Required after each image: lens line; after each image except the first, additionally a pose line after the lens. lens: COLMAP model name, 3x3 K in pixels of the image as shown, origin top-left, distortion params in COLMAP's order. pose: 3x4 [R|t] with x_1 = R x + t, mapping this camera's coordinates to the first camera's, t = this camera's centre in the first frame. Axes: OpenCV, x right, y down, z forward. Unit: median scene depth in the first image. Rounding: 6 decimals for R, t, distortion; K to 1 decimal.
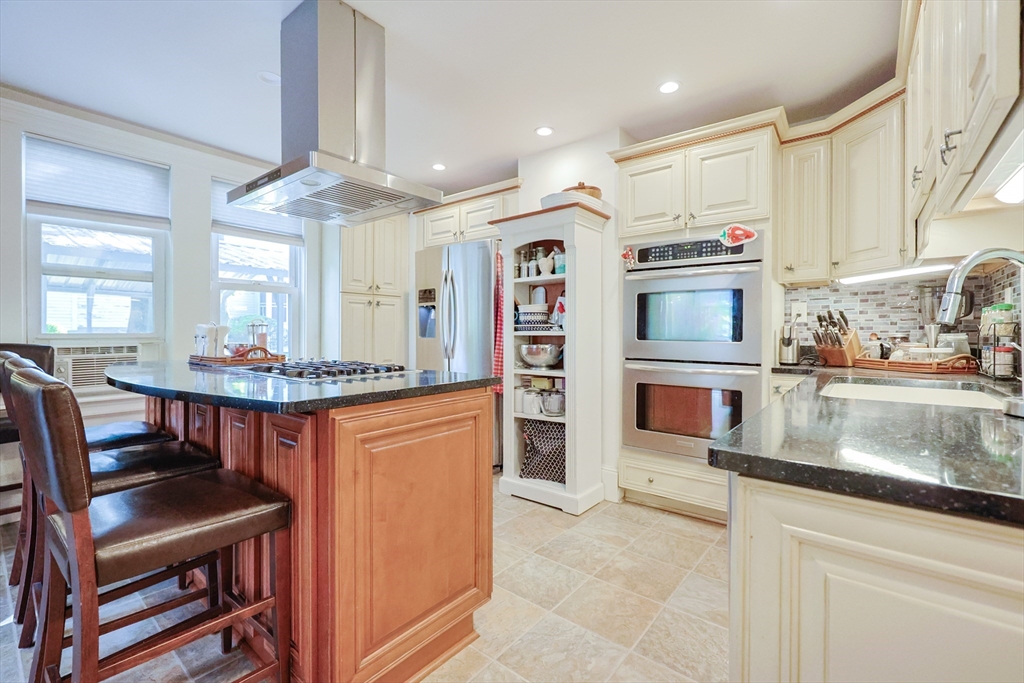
lens RADIAL K [[439.2, 0, 514.1], [0, 439.2, 334.5], [0, 0, 1]] dist [-0.002322, 0.000177]
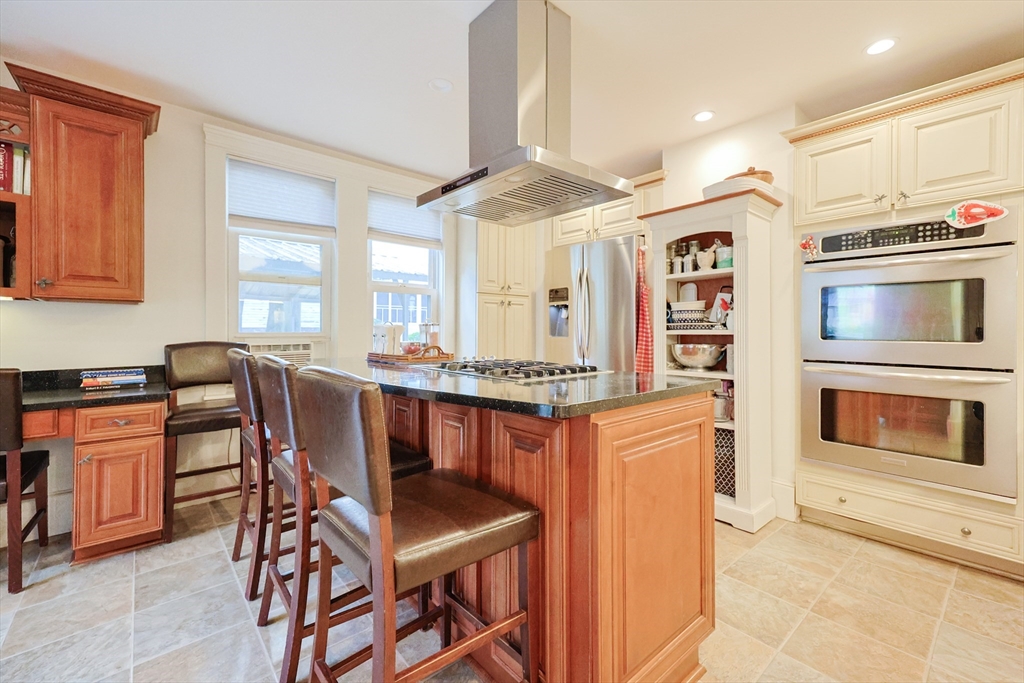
lens RADIAL K [[425.0, 0, 512.3], [0, 425.0, 330.3], [0, 0, 1]] dist [0.014105, 0.000165]
pose [[0.984540, -0.001259, -0.175156, -0.183369], [-0.000180, 0.999966, -0.008196, 0.000680], [0.175160, 0.008101, 0.984507, 0.037382]]
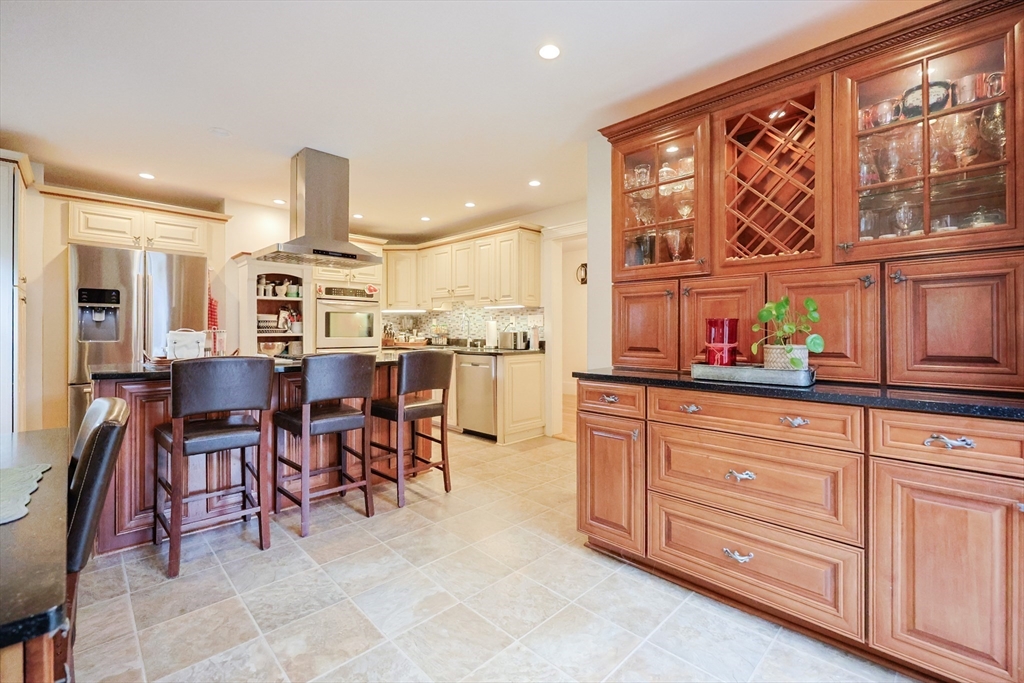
lens RADIAL K [[444.5, 0, 511.5], [0, 444.5, 329.0], [0, 0, 1]] dist [0.003237, 0.000662]
pose [[0.106644, -0.001777, 0.994296, -1.454072], [0.006327, 0.999979, 0.001108, -0.020042], [-0.994277, 0.006173, 0.106653, 0.043978]]
